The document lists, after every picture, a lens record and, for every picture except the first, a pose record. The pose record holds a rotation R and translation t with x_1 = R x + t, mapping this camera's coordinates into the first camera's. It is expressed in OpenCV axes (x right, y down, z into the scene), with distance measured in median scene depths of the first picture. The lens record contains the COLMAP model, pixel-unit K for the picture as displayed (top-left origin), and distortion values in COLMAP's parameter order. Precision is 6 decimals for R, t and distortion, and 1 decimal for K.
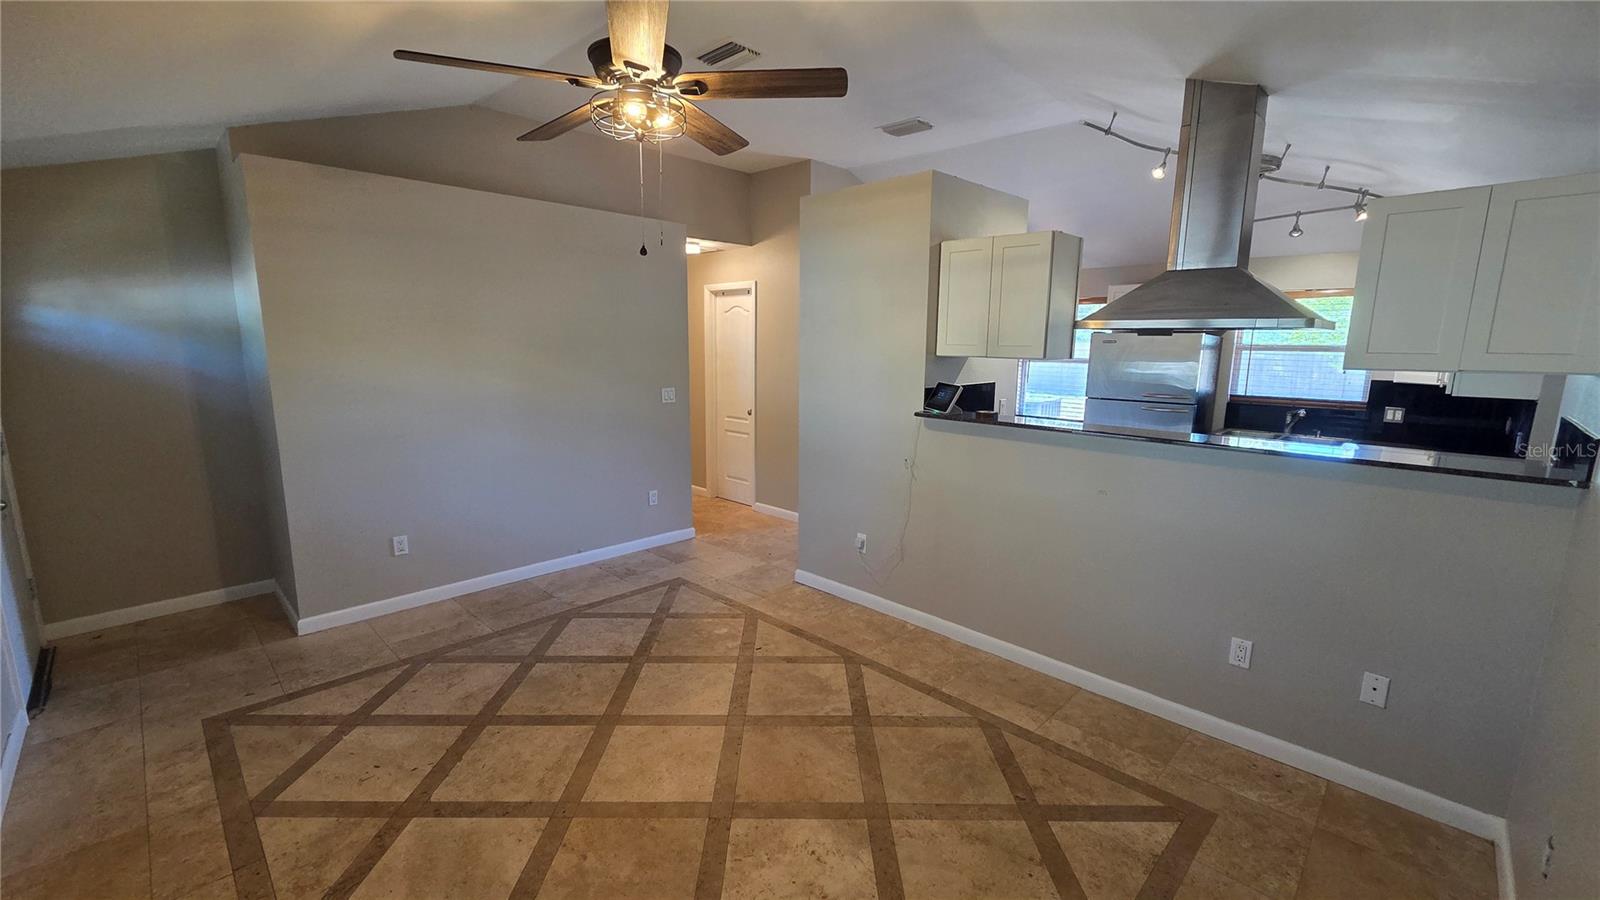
lens RADIAL K [[657.2, 0, 807.3], [0, 657.2, 454.9], [0, 0, 1]] dist [-0.001703, -0.000170]
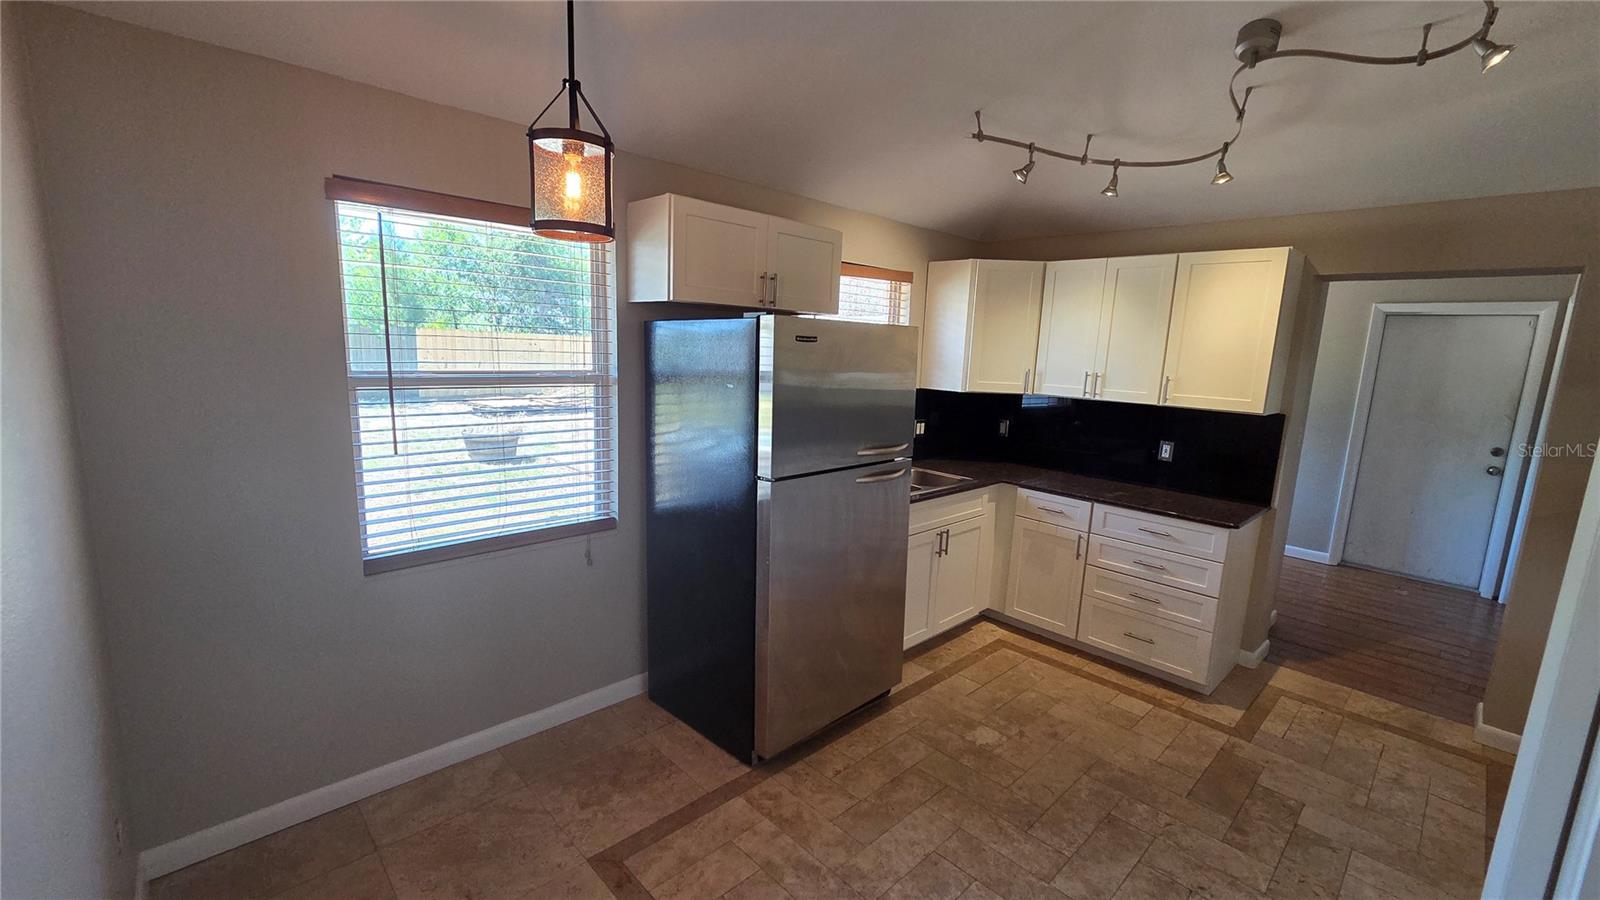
lens RADIAL K [[657.2, 0, 798.7], [0, 657.2, 454.1], [0, 0, 1]] dist [-0.001703, -0.000170]
pose [[0.037908, -0.174037, 0.984009, 0.089212], [0.133581, 0.976762, 0.167609, -0.345695], [-0.990313, 0.125091, 0.060275, 1.998506]]
